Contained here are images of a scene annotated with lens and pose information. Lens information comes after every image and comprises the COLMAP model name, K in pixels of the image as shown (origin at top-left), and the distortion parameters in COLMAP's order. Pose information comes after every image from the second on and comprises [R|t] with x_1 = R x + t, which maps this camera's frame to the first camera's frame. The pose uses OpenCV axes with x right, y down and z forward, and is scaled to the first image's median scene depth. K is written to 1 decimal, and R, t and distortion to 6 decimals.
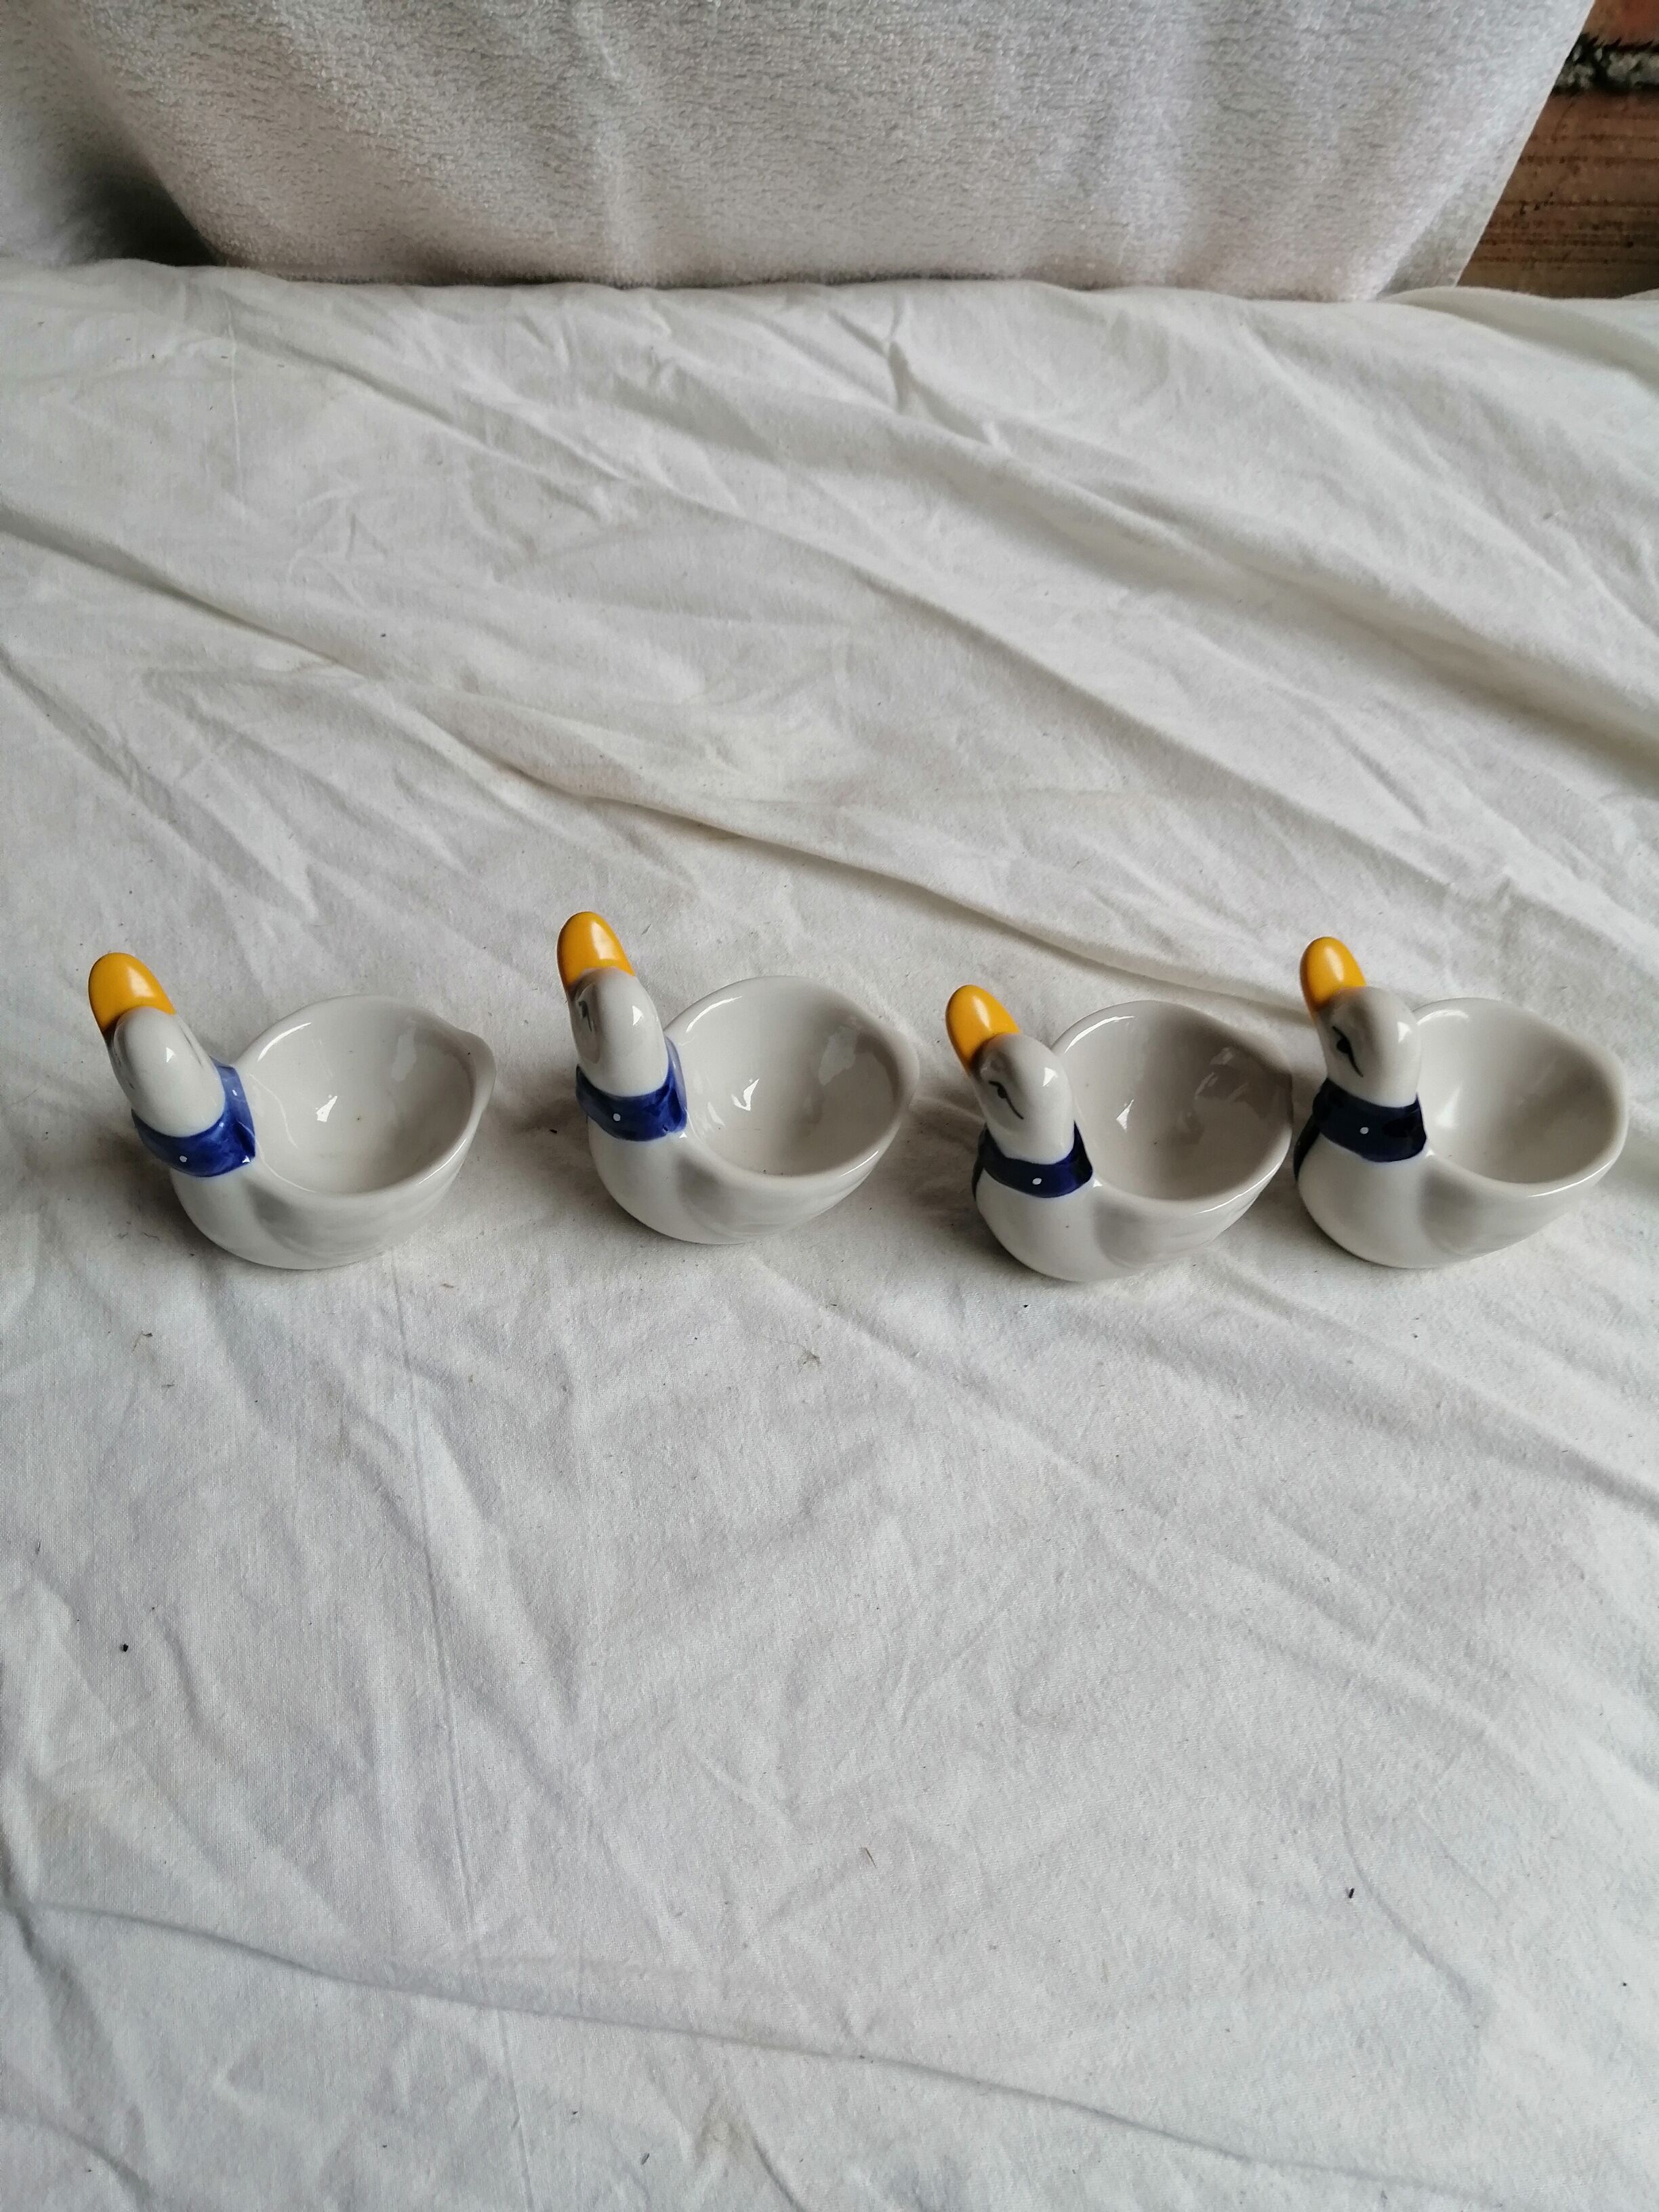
lens RADIAL K [[1679.8, 0, 836.9], [0, 1679.8, 1094.4], [0, 0, 1]] dist [-0.055950, 0.058810]
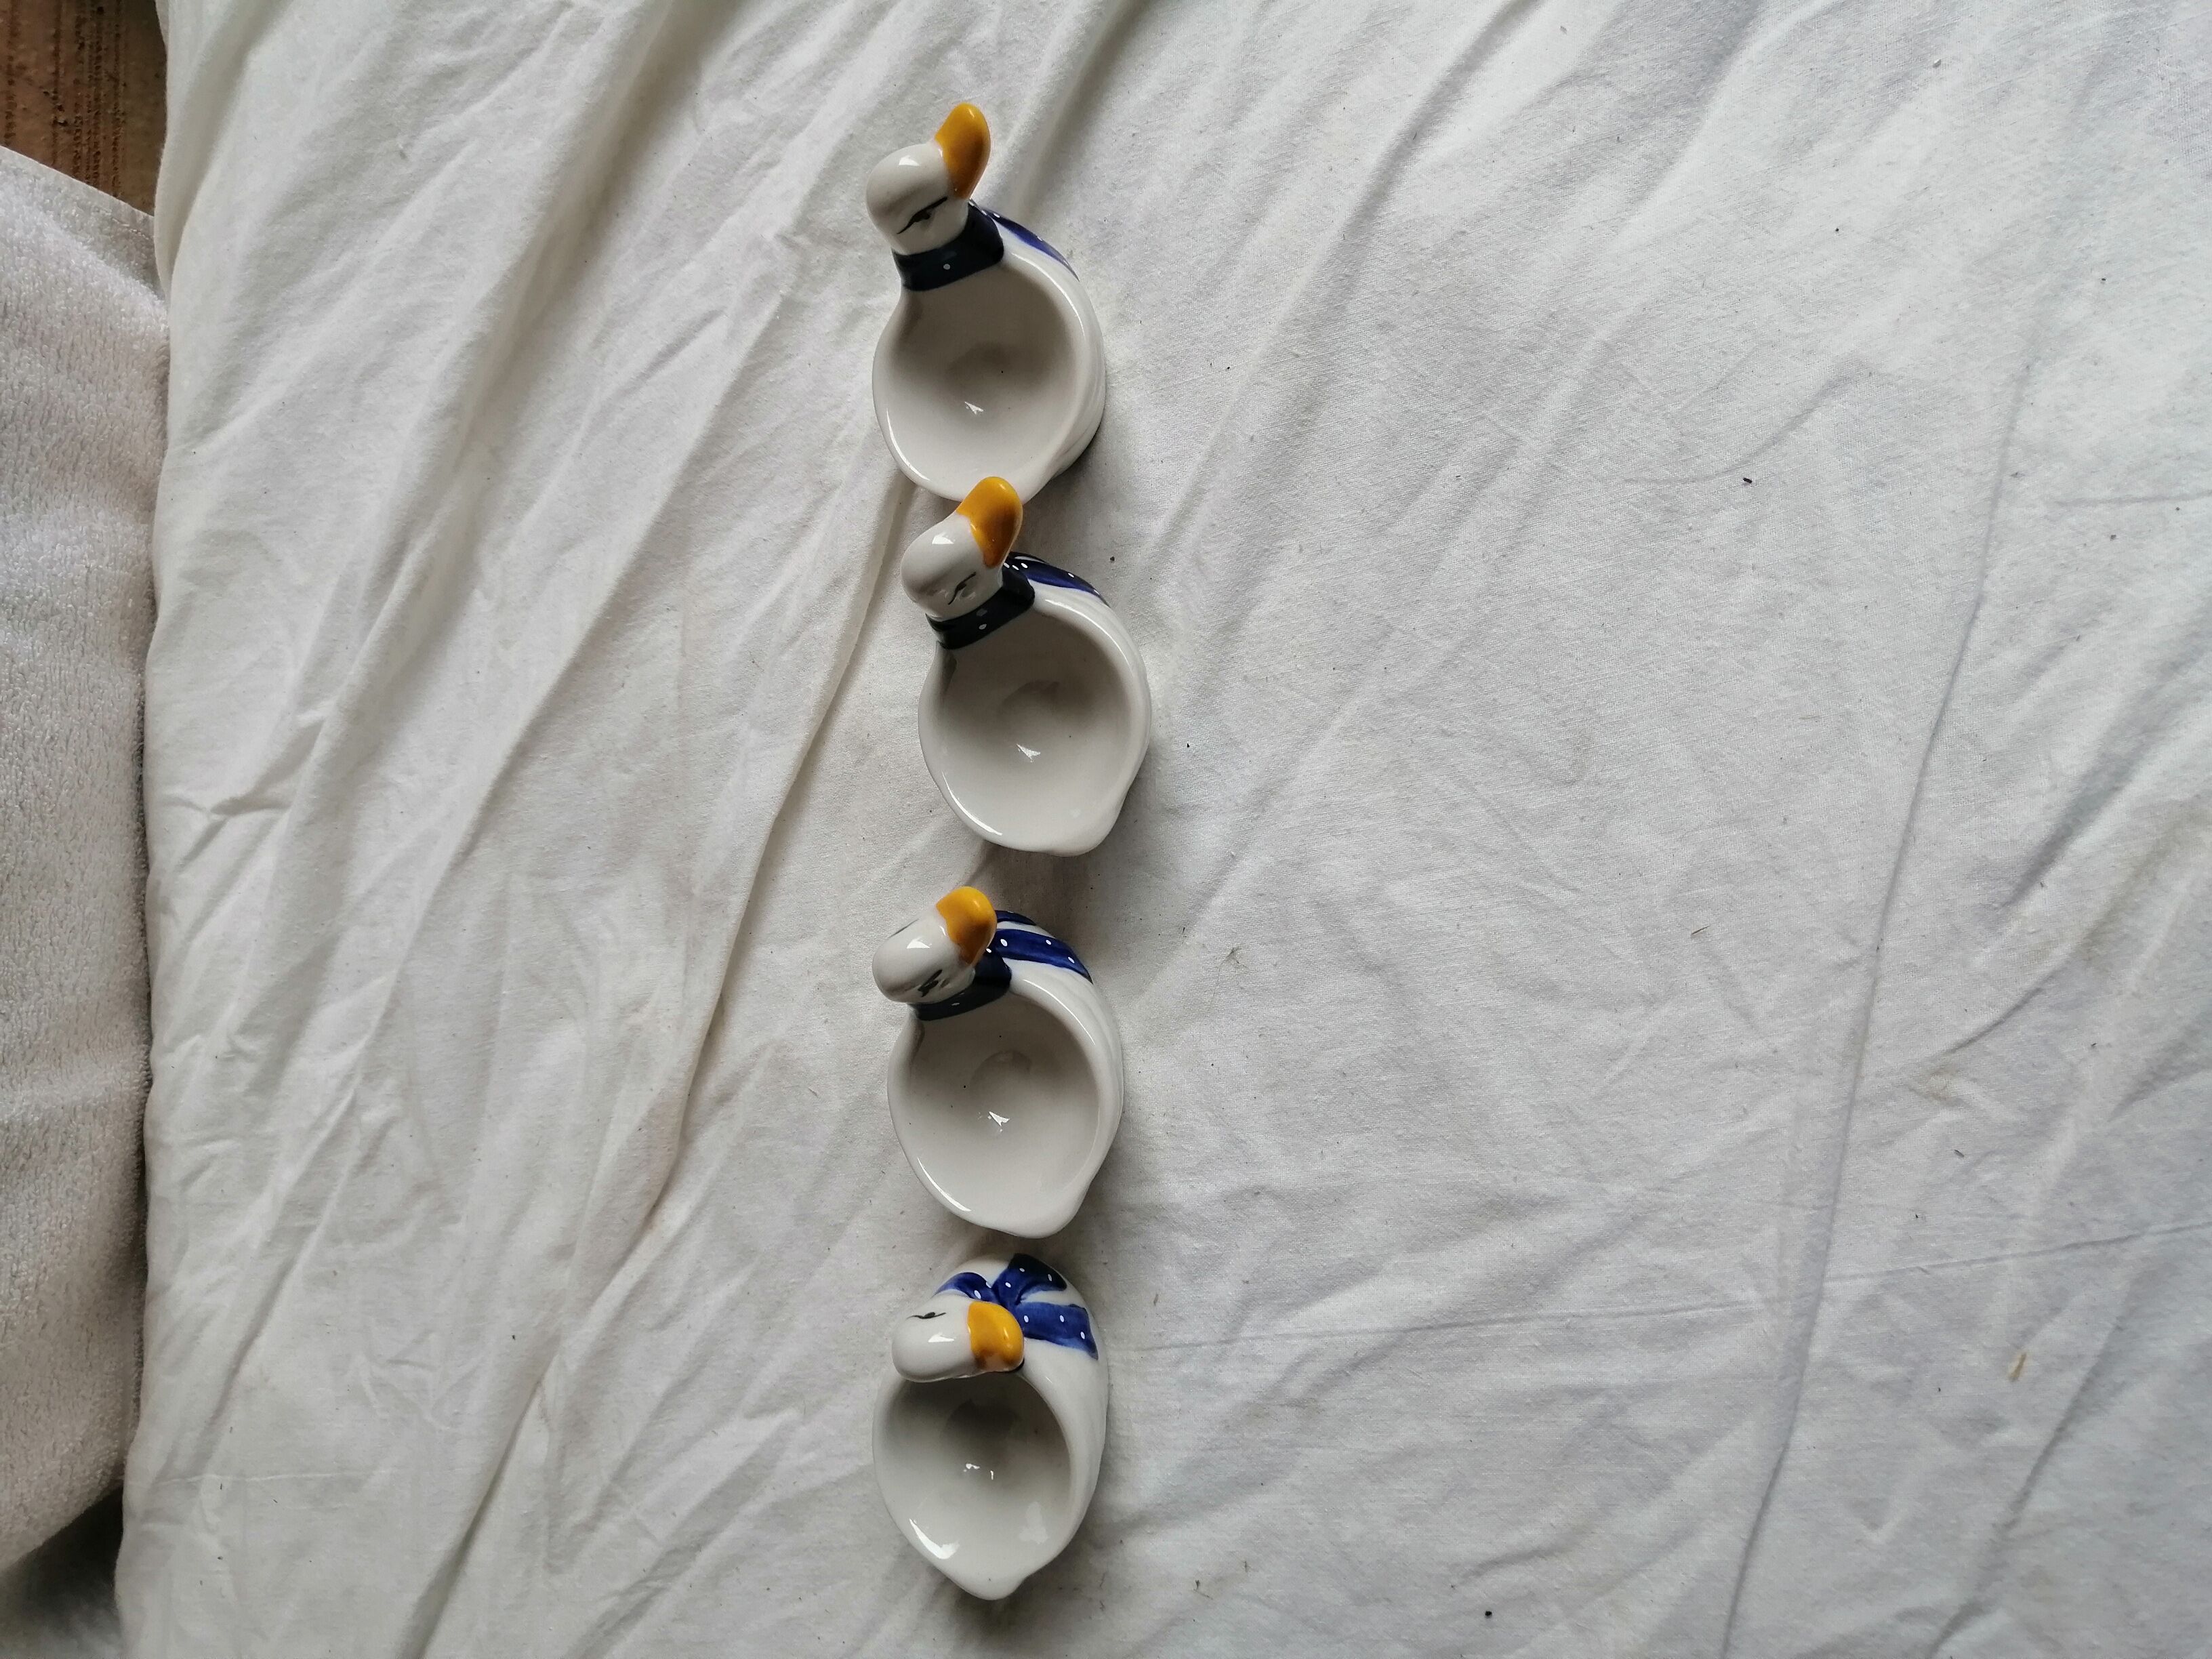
lens RADIAL K [[1679.8, 0, 1114.0], [0, 1679.8, 810.3], [0, 0, 1]] dist [-0.055950, 0.058810]
pose [[0.022726, -0.999419, -0.025386, 0.086798], [0.996202, 0.020504, 0.084623, -0.005870], [-0.084053, -0.027213, 0.996090, -0.024064]]
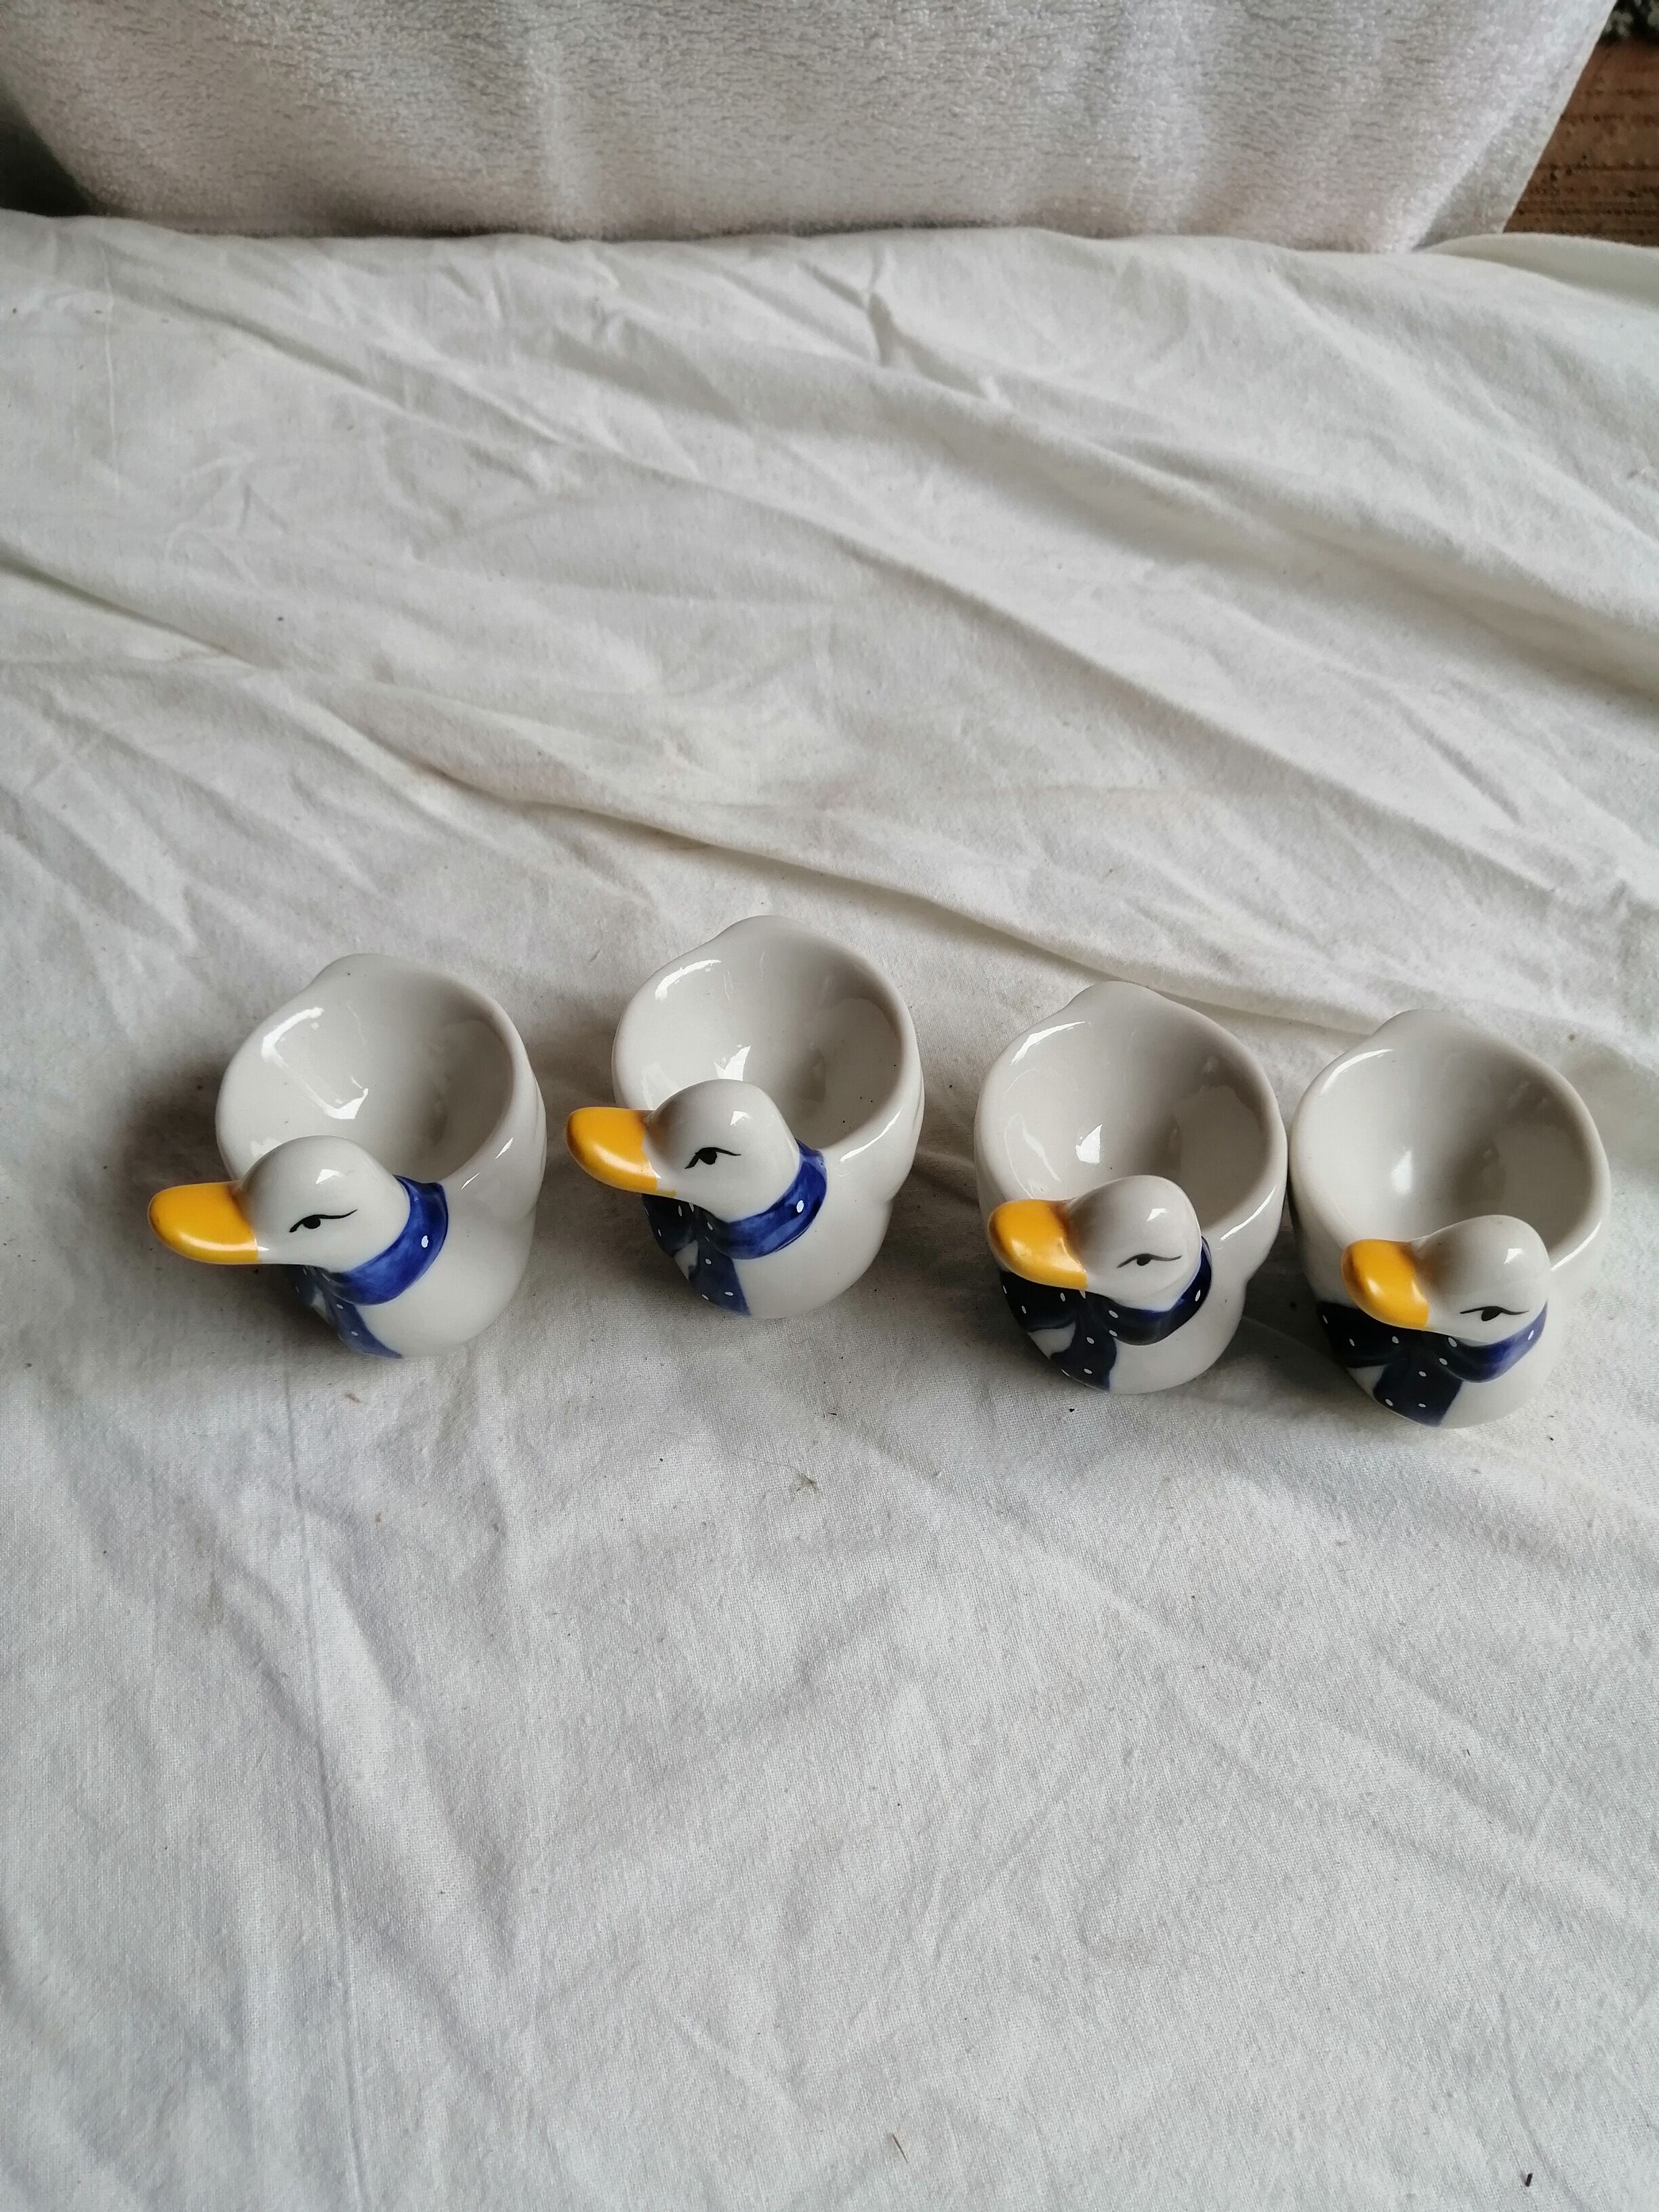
lens RADIAL K [[1679.8, 0, 851.6], [0, 1679.8, 1115.2], [0, 0, 1]] dist [-0.055950, 0.058810]
pose [[0.999502, -0.017174, 0.026468, -0.010412], [0.017901, 0.999462, -0.027480, 0.004704], [-0.025982, 0.027940, 0.999272, 0.171597]]
